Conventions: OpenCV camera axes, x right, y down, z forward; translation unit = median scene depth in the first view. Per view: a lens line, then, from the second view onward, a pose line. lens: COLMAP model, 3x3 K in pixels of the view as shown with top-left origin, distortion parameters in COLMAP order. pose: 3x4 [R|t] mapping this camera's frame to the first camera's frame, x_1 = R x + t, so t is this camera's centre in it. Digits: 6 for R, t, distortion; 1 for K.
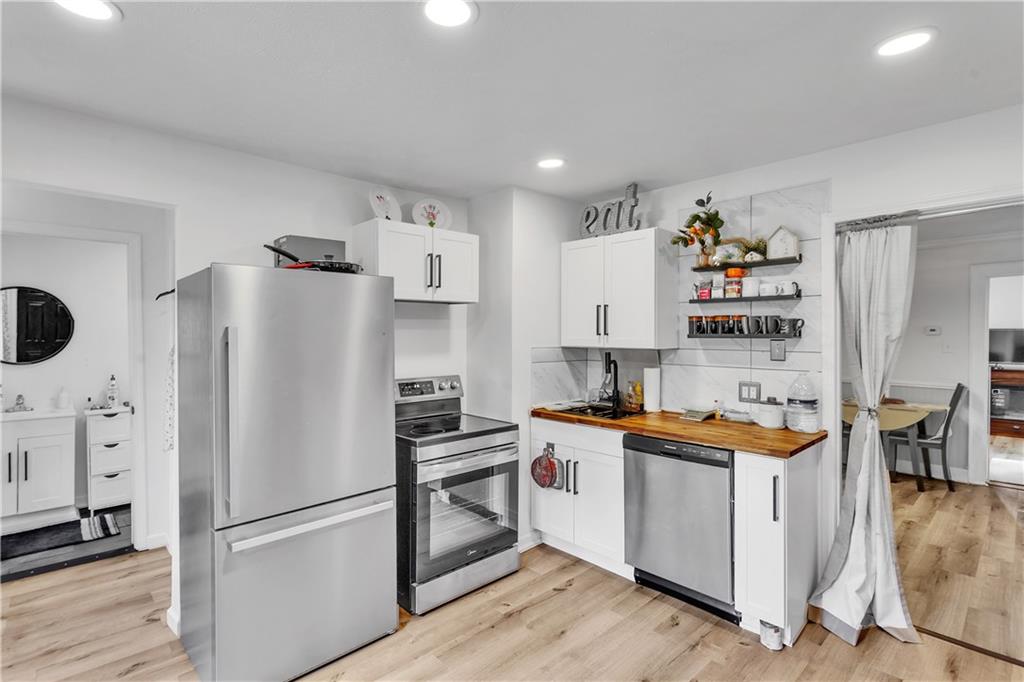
lens RADIAL K [[499.1, 0, 503.4], [0, 499.1, 330.1], [0, 0, 1]] dist [-0.001869, -0.000540]
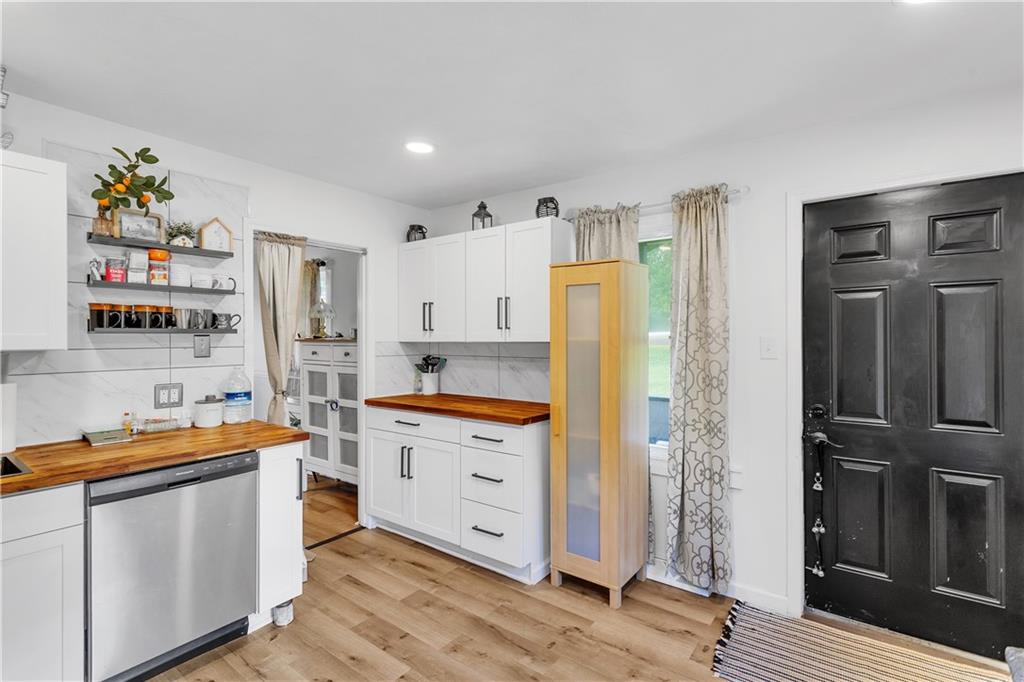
lens RADIAL K [[499.1, 0, 503.4], [0, 499.1, 330.1], [0, 0, 1]] dist [-0.001869, -0.000540]
pose [[-0.200525, 0.006637, 0.979666, -0.501098], [-0.011519, 0.999892, -0.009132, 0.012179], [-0.979621, -0.013116, -0.200427, 0.635385]]
